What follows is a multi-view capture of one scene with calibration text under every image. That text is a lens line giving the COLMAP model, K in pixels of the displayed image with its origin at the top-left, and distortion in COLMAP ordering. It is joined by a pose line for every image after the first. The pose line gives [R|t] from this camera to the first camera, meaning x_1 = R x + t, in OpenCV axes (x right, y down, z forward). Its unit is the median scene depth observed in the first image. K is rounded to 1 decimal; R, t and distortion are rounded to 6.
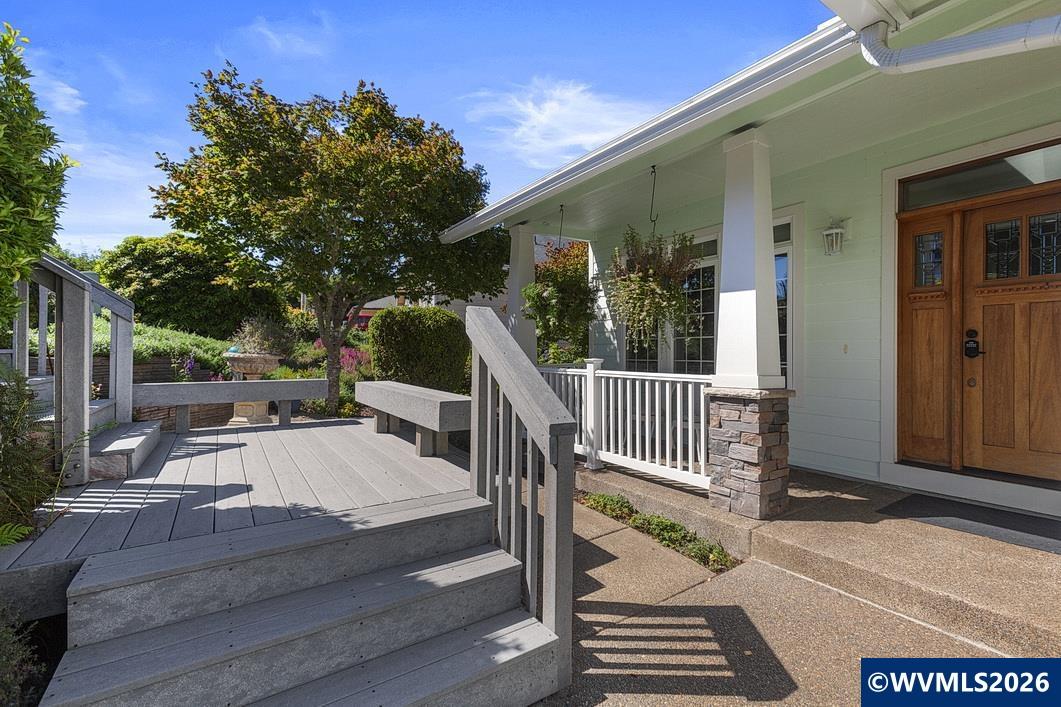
lens RADIAL K [[482.0, 0, 530.5], [0, 482.0, 353.5], [0, 0, 1]] dist [0.028736, 0.000119]
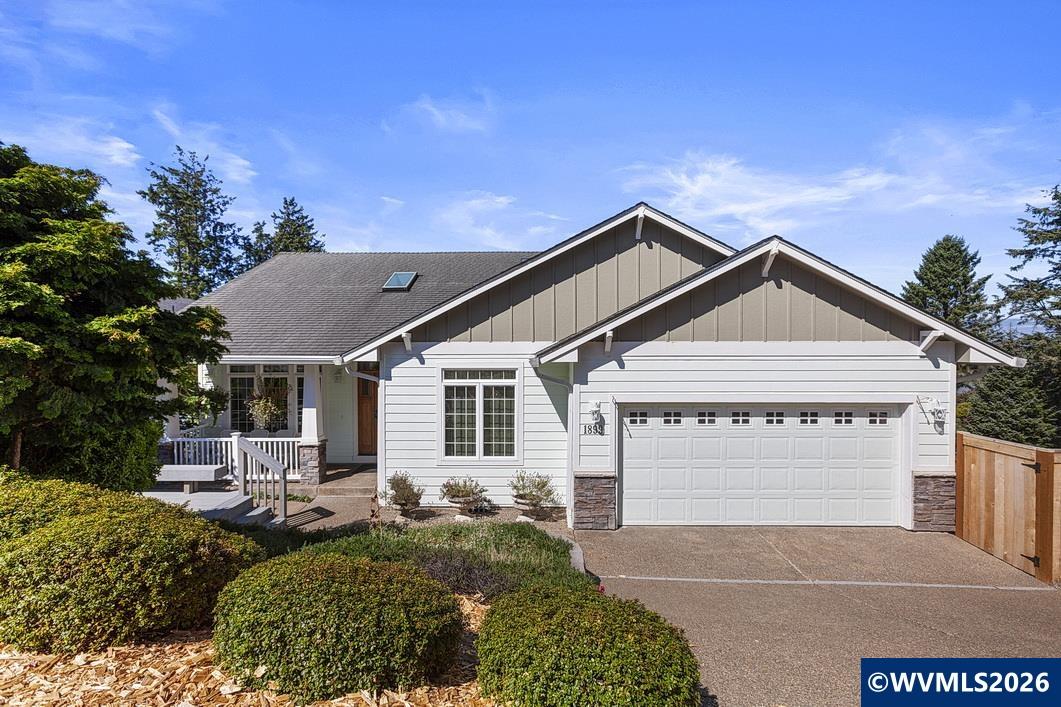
lens RADIAL K [[482.0, 0, 530.5], [0, 482.0, 353.5], [0, 0, 1]] dist [0.028736, 0.000119]
pose [[0.575509, -0.026468, 0.817367, -1.224431], [0.007896, 0.999609, 0.026809, -0.548178], [-0.817757, -0.008975, 0.575493, -1.822509]]
